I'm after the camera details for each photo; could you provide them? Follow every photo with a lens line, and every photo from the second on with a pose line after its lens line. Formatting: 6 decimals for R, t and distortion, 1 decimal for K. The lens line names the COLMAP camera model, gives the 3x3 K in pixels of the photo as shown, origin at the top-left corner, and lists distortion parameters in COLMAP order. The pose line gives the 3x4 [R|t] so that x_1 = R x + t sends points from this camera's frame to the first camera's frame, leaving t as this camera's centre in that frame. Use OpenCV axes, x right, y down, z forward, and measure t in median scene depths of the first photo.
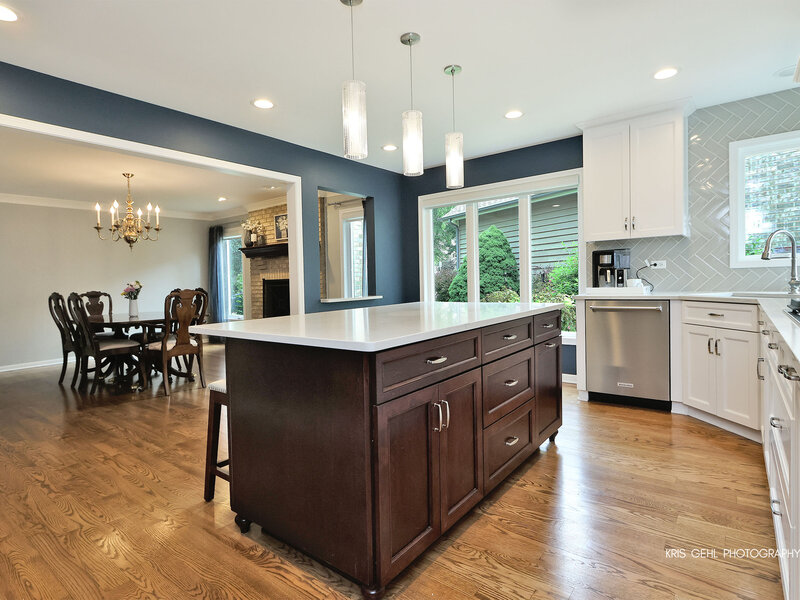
lens RADIAL K [[433.5, 0, 400.2], [0, 433.5, 277.6], [0, 0, 1]] dist [0.000740, 0.000837]
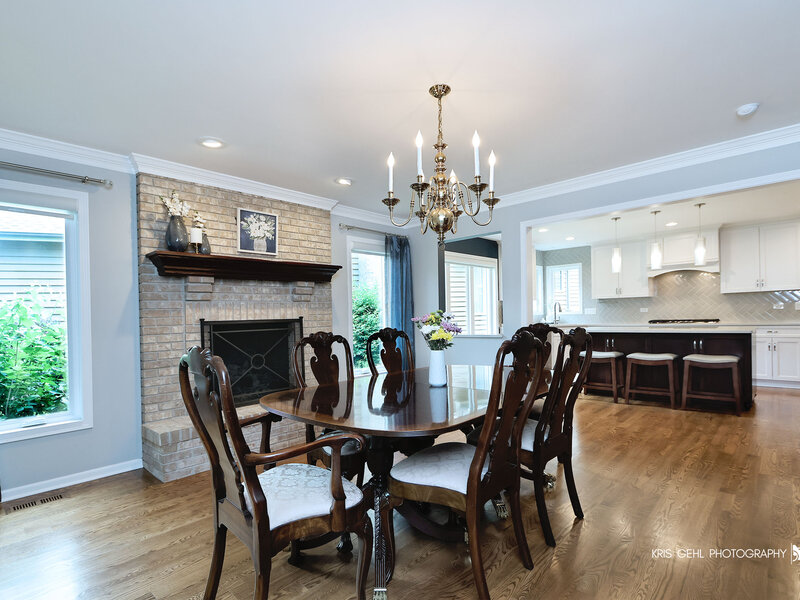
lens RADIAL K [[411.2, 0, 385.0], [0, 411.2, 312.8], [0, 0, 1]] dist [-0.004101, -0.000876]
pose [[0.111509, 0.033943, 0.993184, -0.798132], [0.018884, 0.999164, -0.036267, 0.017564], [-0.993584, 0.022799, 0.110775, 0.752799]]
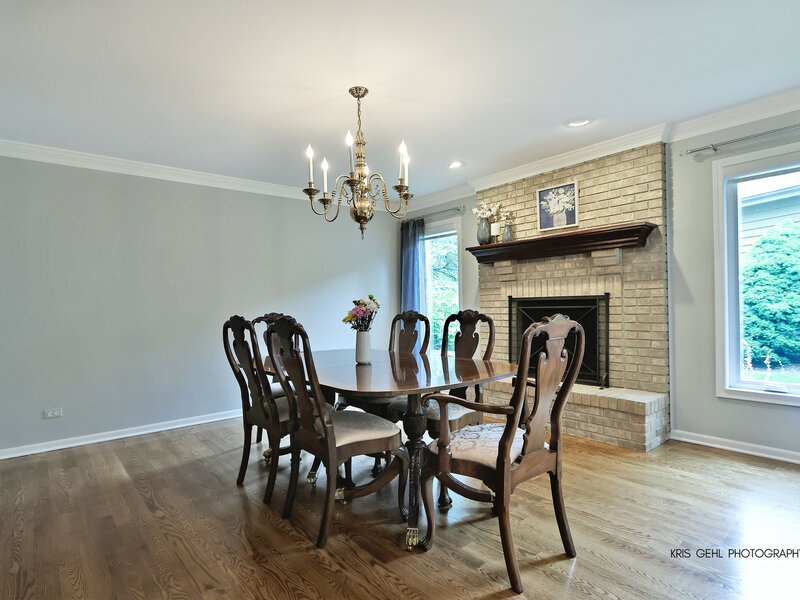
lens RADIAL K [[443.0, 0, 400.0], [0, 443.0, 300.0], [0, 0, 1]] dist [-0.001060, -0.000338]
pose [[0.976784, 0.006869, -0.214117, -0.343195], [-0.007124, 0.999975, -0.000418, 0.009782], [0.214109, 0.001933, 0.976808, 0.364466]]
